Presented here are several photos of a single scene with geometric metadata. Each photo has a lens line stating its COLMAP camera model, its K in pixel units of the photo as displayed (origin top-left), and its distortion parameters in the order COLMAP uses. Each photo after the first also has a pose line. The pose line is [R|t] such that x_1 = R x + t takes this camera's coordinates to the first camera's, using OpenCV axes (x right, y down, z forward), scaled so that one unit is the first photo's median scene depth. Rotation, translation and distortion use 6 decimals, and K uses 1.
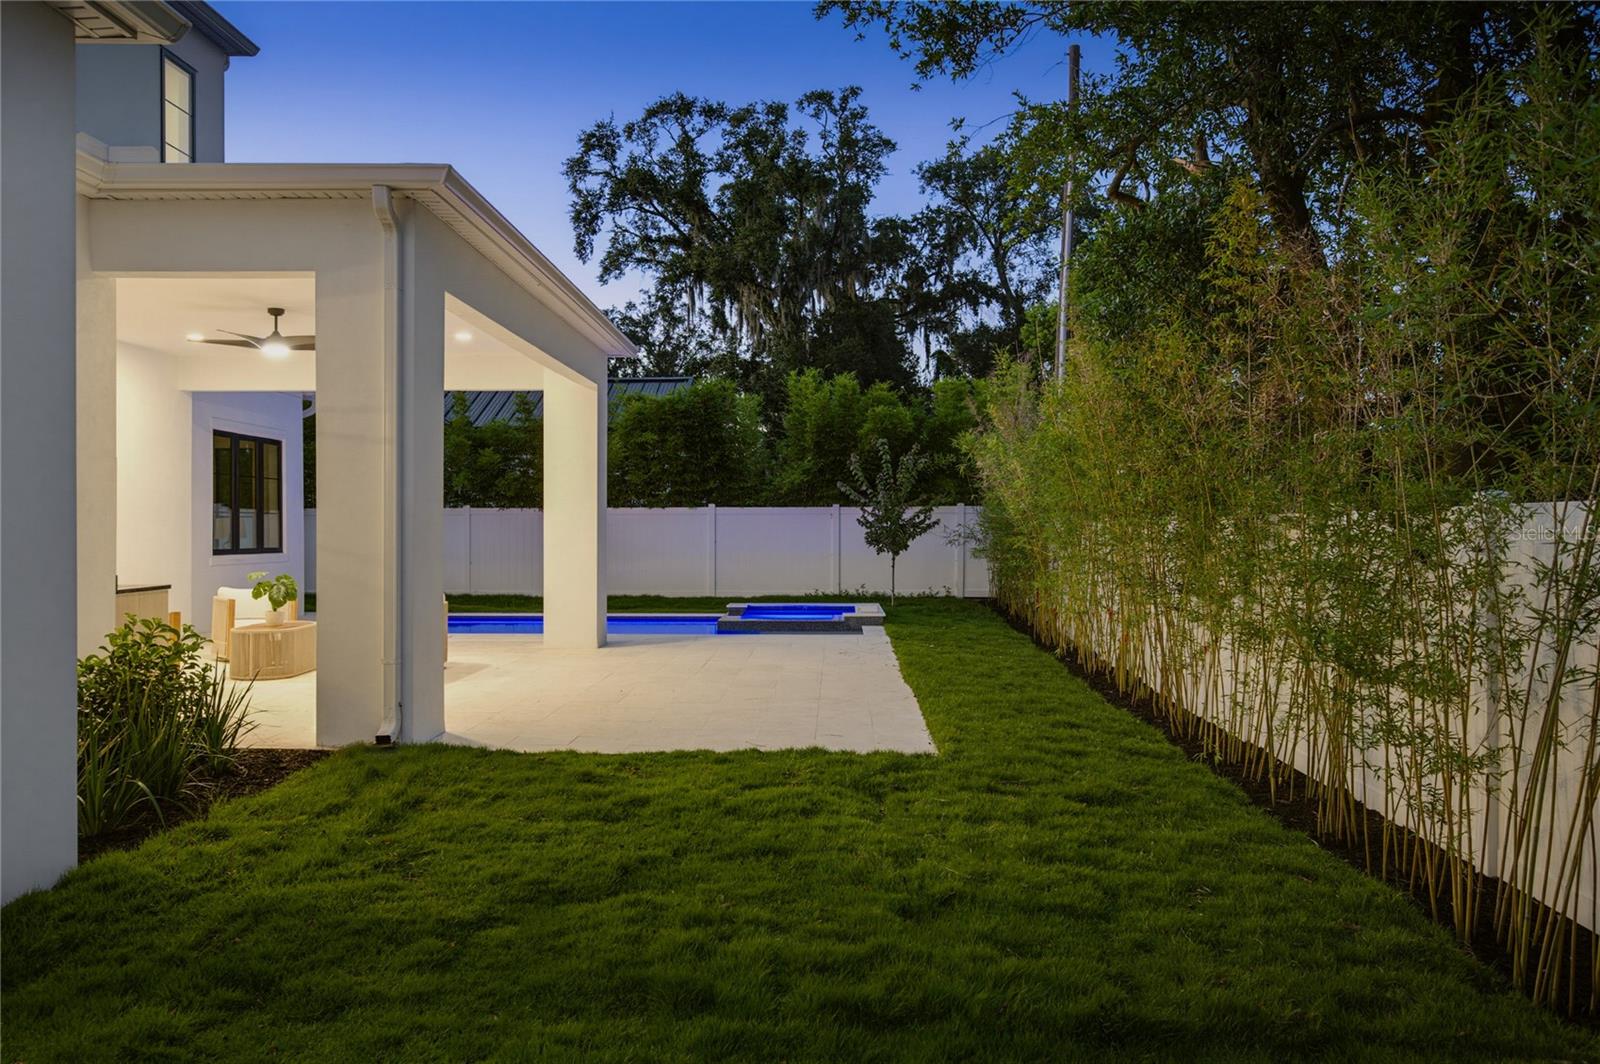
lens RADIAL K [[1194.0, 0, 800.0], [0, 1194.0, 532.0], [0, 0, 1]] dist [-0.002335, -0.000459]
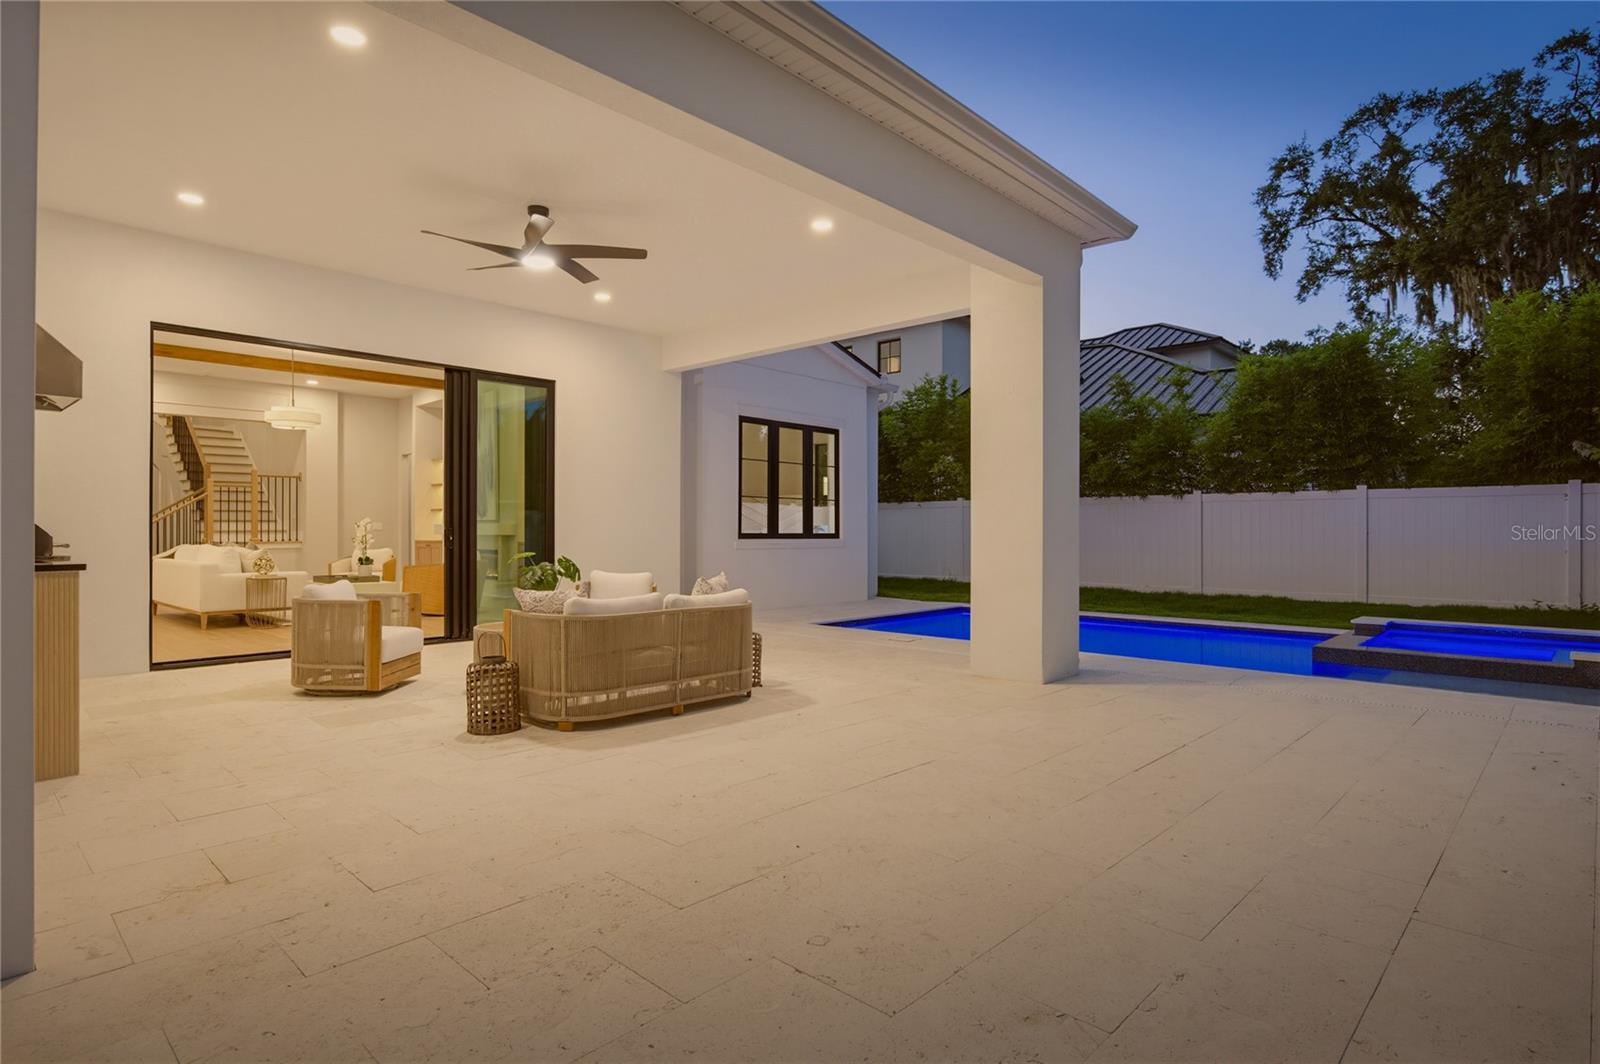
lens RADIAL K [[850.3, 0, 800.0], [0, 850.3, 532.0], [0, 0, 1]] dist [0.002905, -0.002892]
pose [[0.747411, 0.001677, -0.664360, 0.009651], [-0.003589, 0.999992, -0.001513, 0.004166], [0.664352, 0.003515, 0.747411, 0.143666]]
